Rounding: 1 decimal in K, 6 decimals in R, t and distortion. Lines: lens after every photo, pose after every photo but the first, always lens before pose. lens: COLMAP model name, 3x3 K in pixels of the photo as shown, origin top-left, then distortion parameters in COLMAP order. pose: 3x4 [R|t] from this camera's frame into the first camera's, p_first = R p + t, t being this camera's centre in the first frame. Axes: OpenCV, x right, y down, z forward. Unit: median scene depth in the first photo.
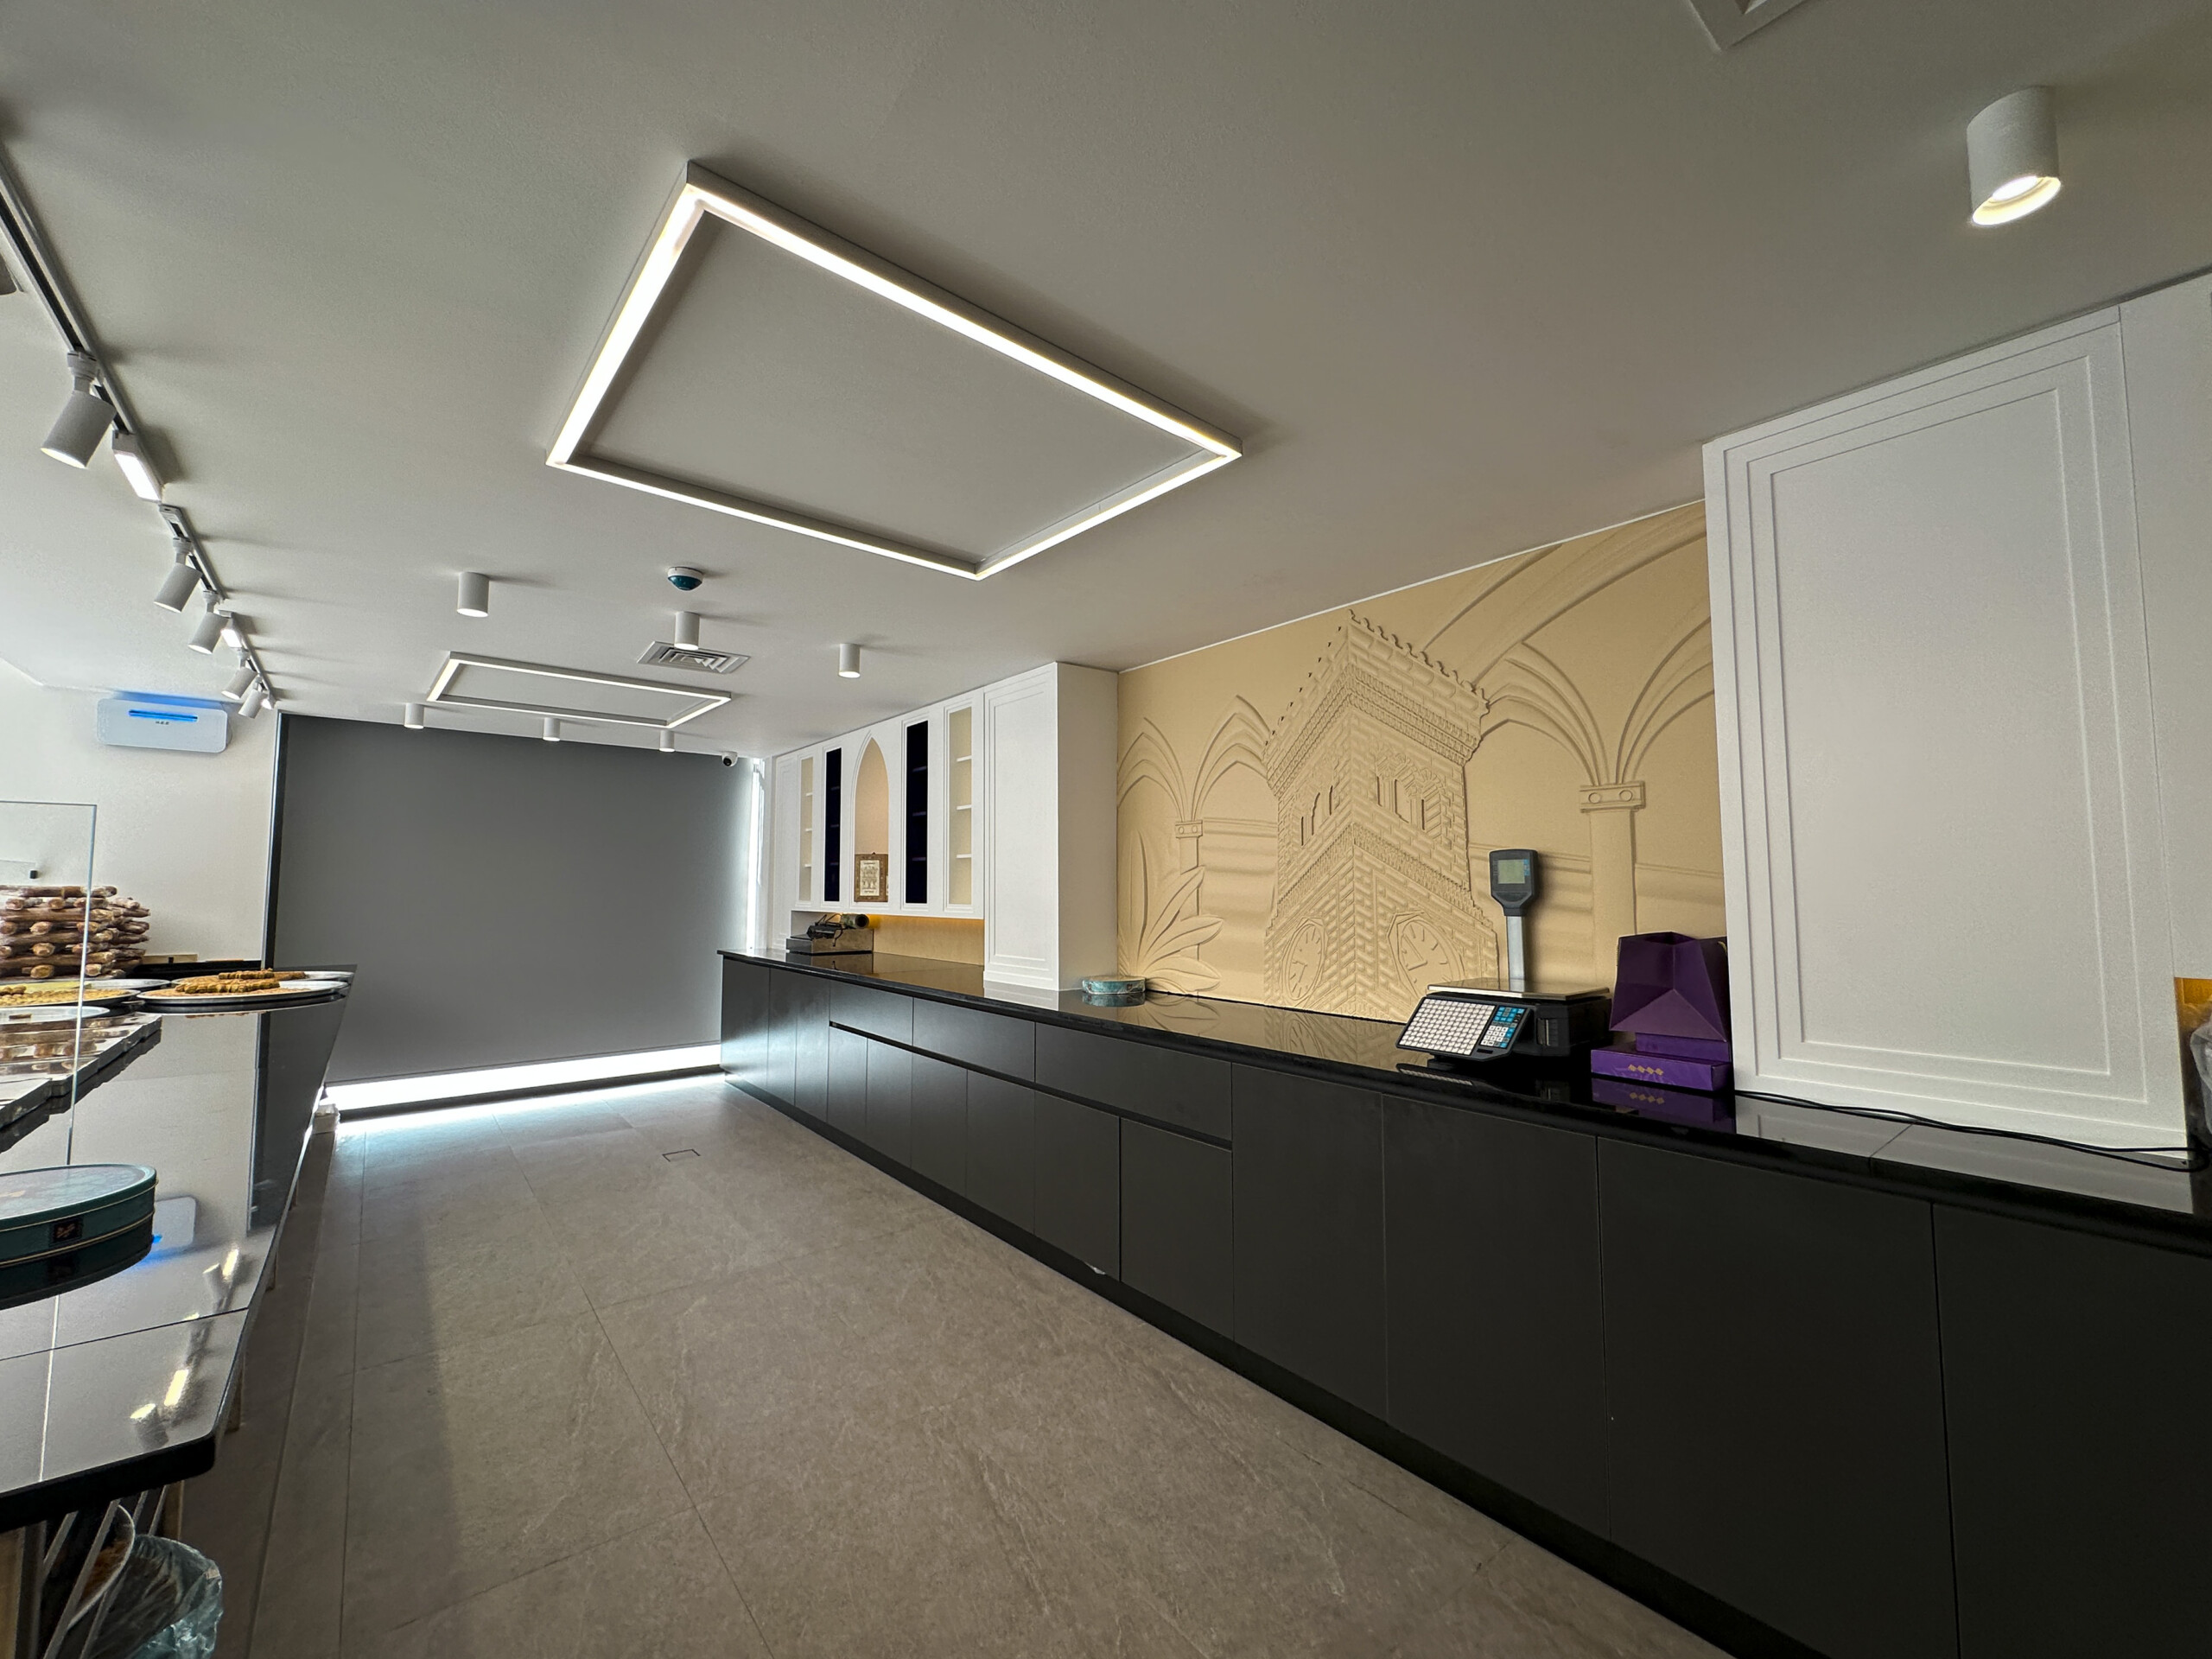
lens RADIAL K [[892.5, 0, 1108.8], [0, 892.5, 825.0], [0, 0, 1]] dist [-0.000826, -0.000017]
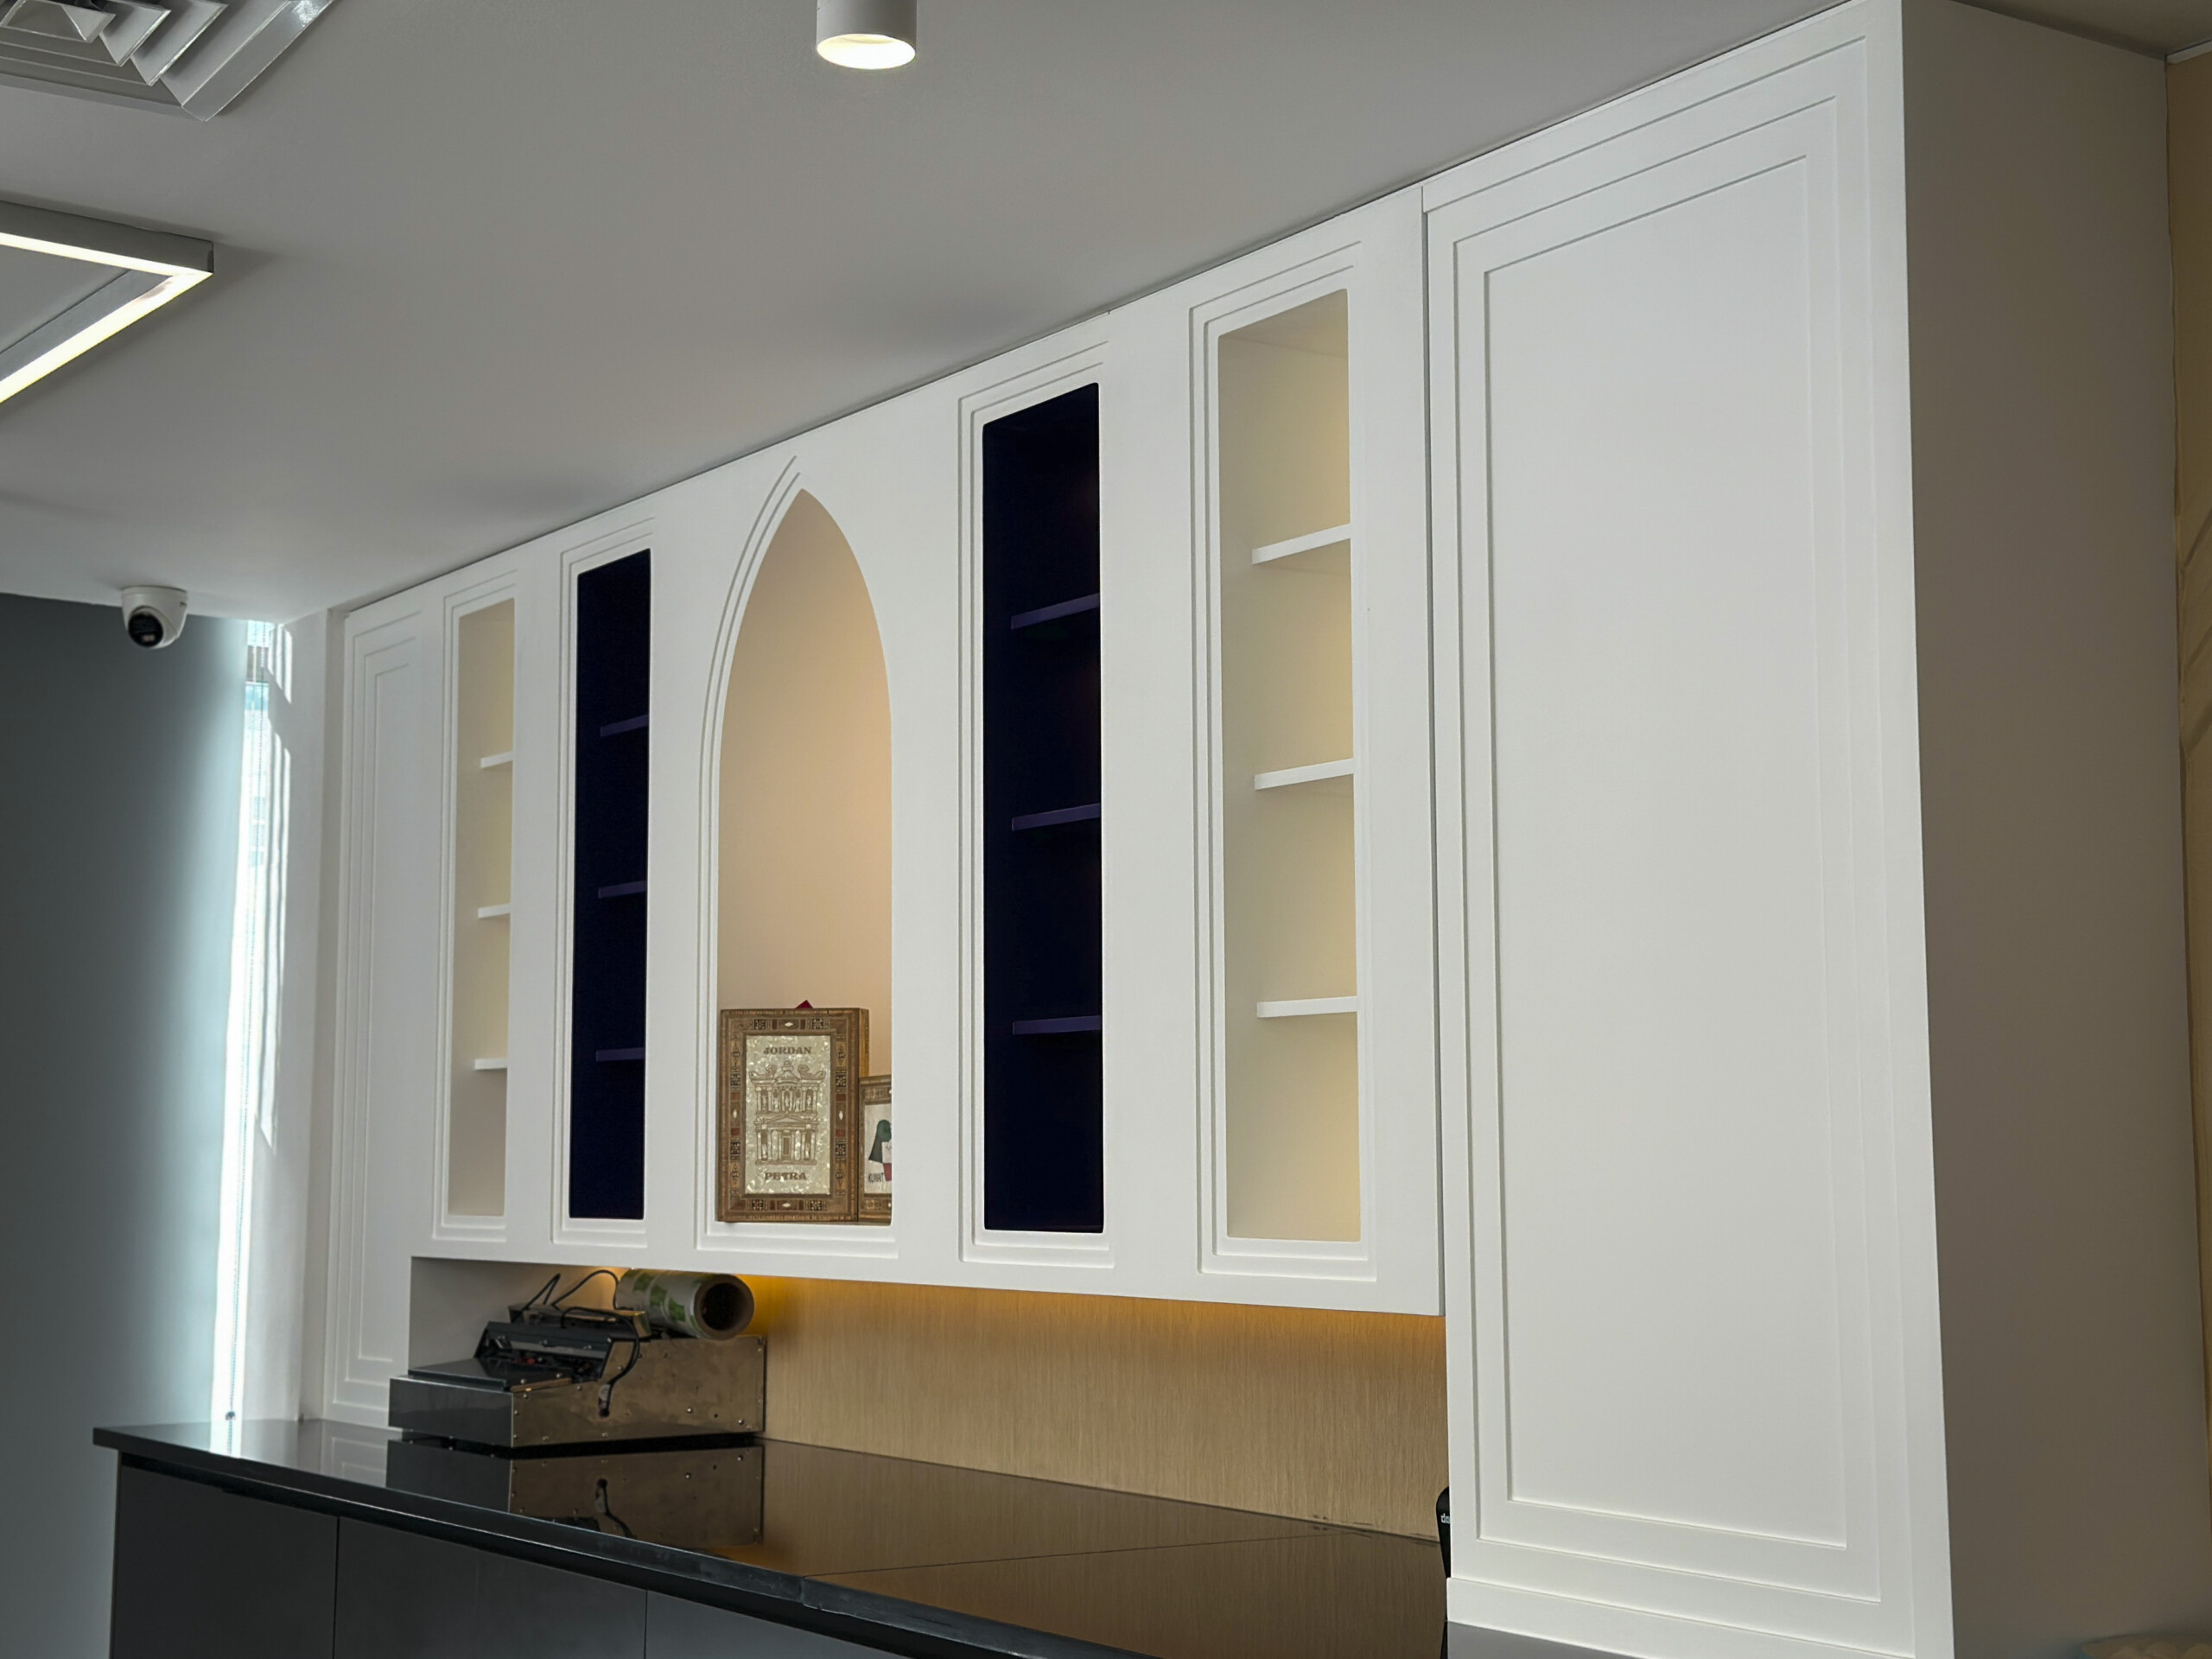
lens RADIAL K [[3110.1, 0, 1105.7], [0, 3110.1, 833.9], [0, 0, 1]] dist [0.151128, 0.000000]
pose [[0.996490, -0.004295, -0.083599, -0.121430], [0.001275, 0.999346, -0.036141, 0.017310], [0.083700, 0.035908, 0.995844, 0.220153]]
